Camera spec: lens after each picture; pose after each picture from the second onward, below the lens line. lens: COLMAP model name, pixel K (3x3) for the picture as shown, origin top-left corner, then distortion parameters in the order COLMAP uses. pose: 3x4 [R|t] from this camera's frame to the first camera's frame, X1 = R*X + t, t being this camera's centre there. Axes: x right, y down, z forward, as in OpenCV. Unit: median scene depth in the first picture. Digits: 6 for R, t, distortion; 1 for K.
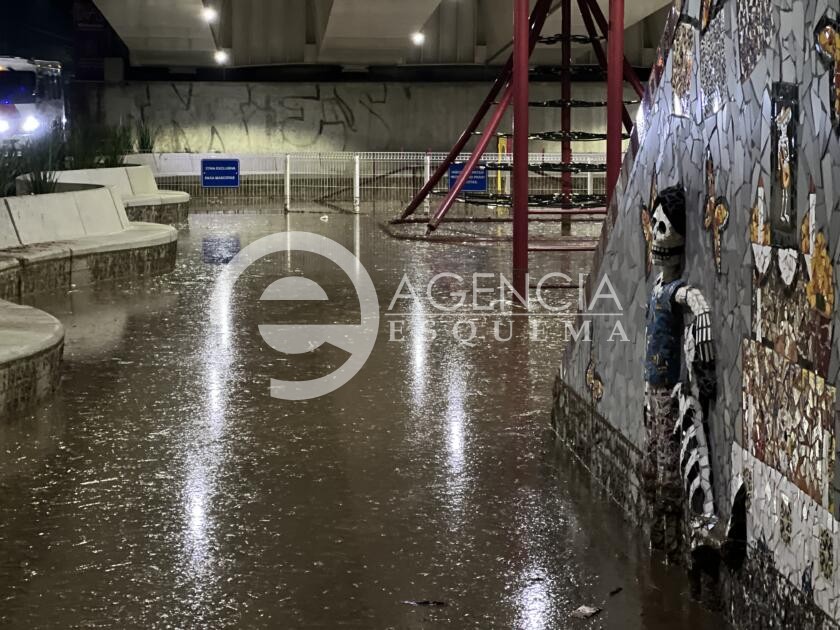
lens RADIAL K [[1852.7, 0, 420.0], [0, 1852.7, 315.0], [0, 0, 1]] dist [0.367411, -0.012026]
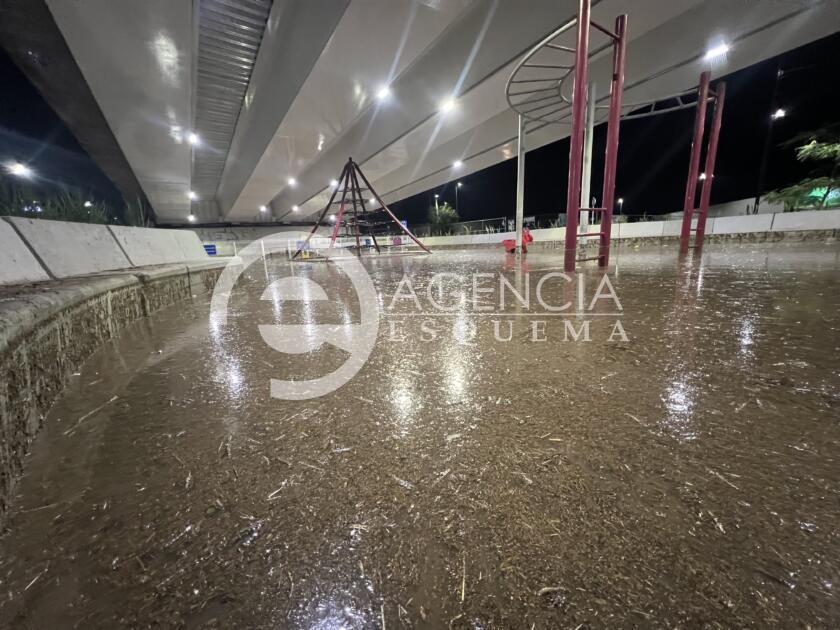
lens RADIAL K [[334.5, 0, 420.0], [0, 334.5, 315.0], [0, 0, 1]] dist [-0.000091, -0.000025]
pose [[0.865075, -0.144970, 0.480238, -0.126184], [0.097960, 0.987720, 0.121705, -0.012438], [-0.491985, -0.058240, 0.868654, 0.570872]]
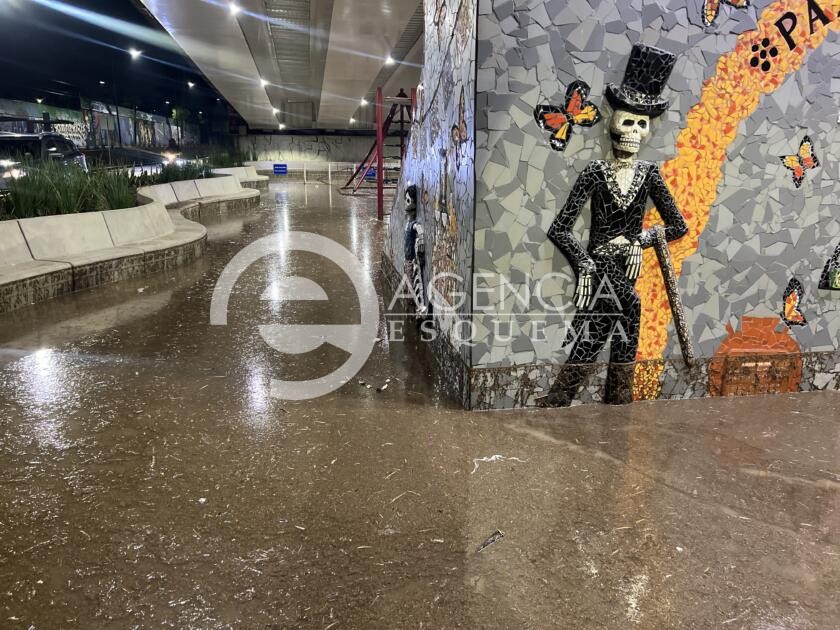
lens RADIAL K [[639.0, 0, 420.0], [0, 639.0, 315.0], [0, 0, 1]] dist [0.007493, 0.001685]
pose [[0.995762, -0.009690, 0.091455, 0.016734], [-0.004057, 0.988837, 0.148945, -0.005968], [-0.091878, -0.148685, 0.984607, 0.017484]]
